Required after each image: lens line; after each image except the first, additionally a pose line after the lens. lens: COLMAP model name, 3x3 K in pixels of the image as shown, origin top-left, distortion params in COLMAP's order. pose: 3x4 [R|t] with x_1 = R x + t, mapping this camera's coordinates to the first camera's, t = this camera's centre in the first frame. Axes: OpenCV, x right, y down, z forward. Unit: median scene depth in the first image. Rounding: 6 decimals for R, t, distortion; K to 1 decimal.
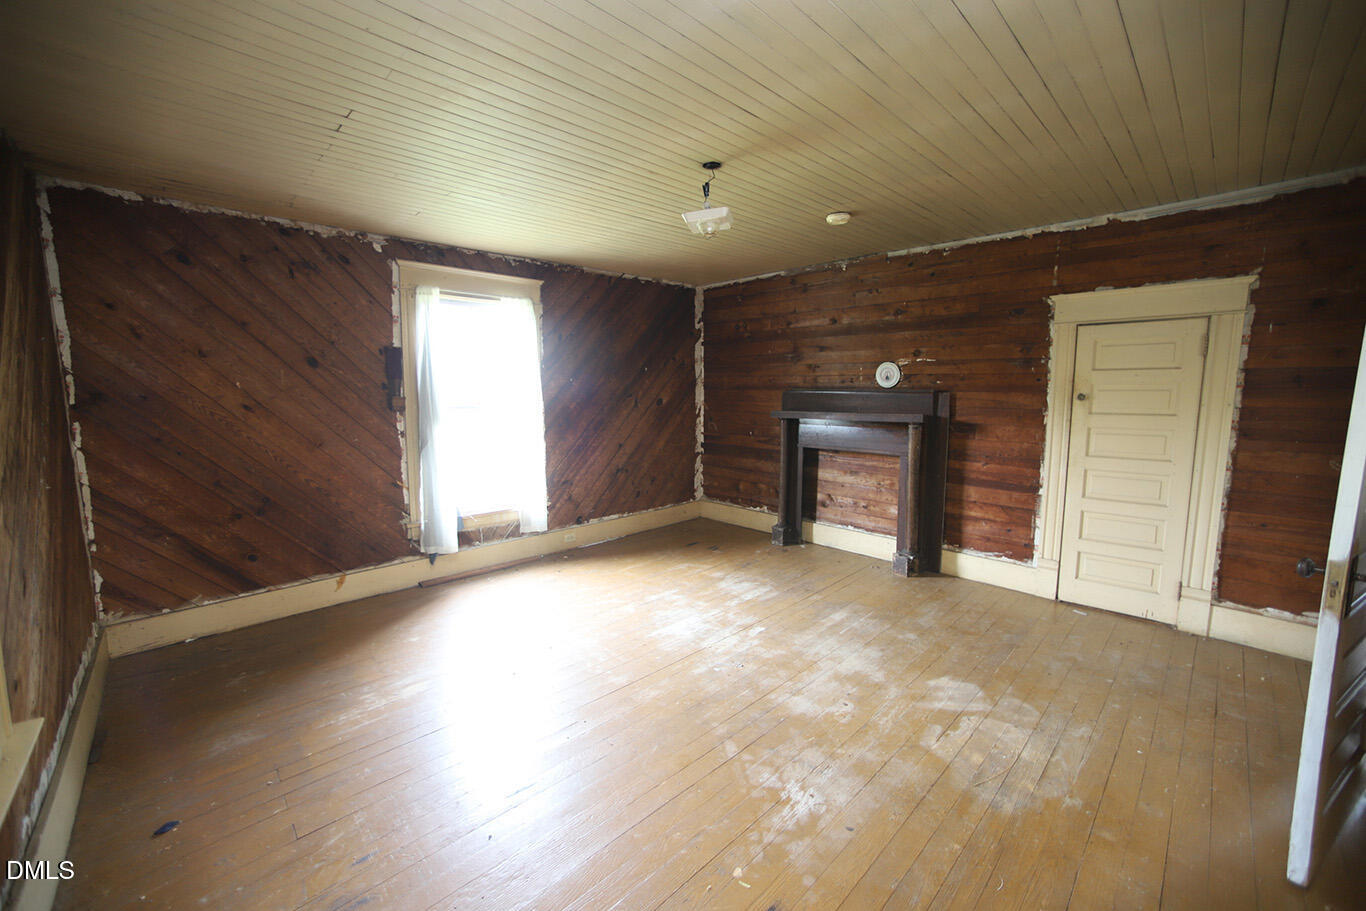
lens RADIAL K [[546.7, 0, 678.8], [0, 546.7, 450.7], [0, 0, 1]] dist [-0.074008, 0.036091]
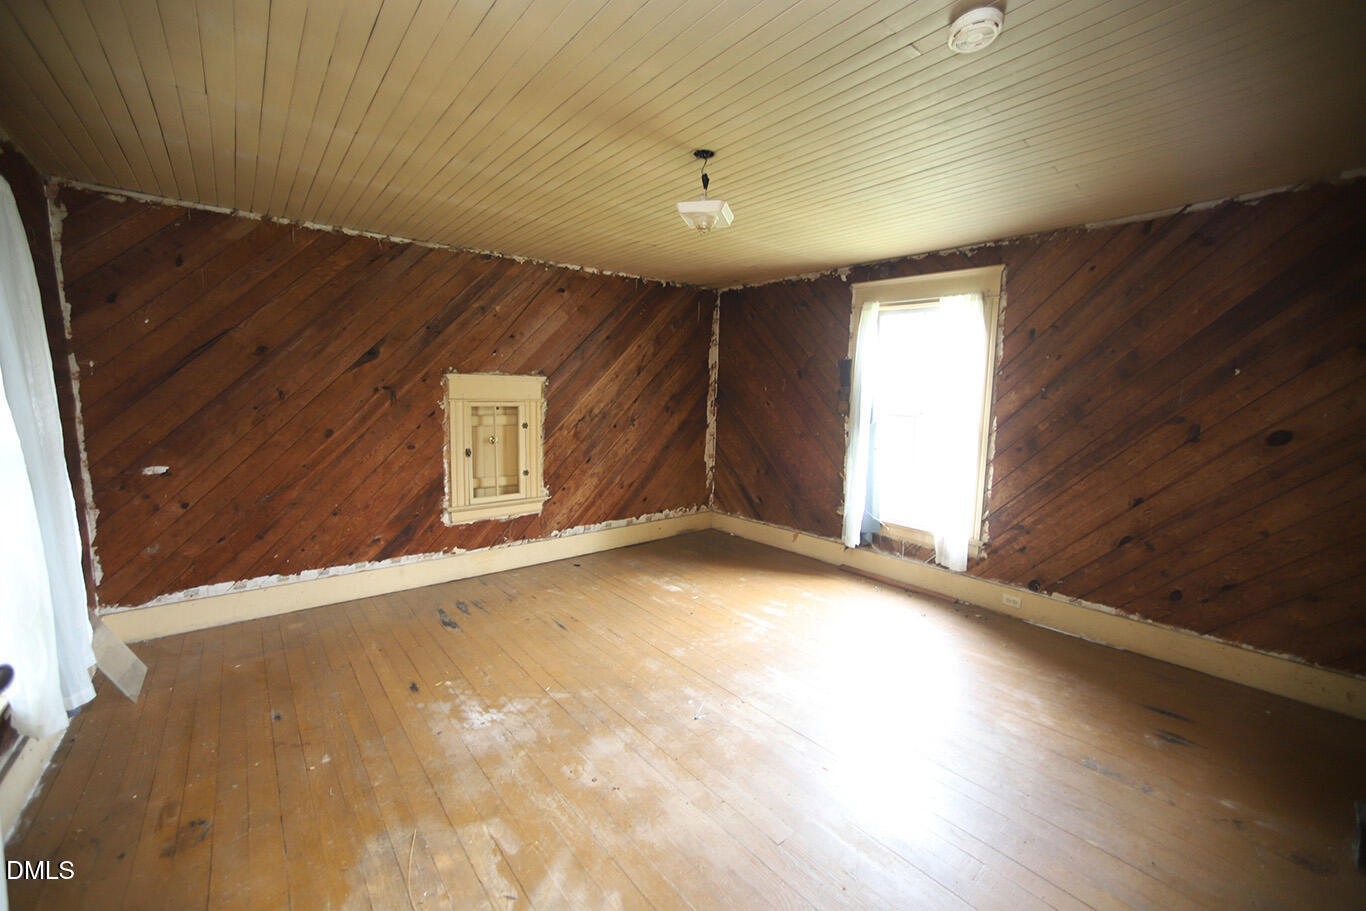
lens RADIAL K [[546.7, 0, 678.8], [0, 546.7, 450.7], [0, 0, 1]] dist [-0.074008, 0.036091]
pose [[-0.072369, 0.115530, -0.990664, 0.920175], [-0.134322, 0.983091, 0.124459, -0.125001], [0.988292, 0.142075, -0.055627, 0.960466]]
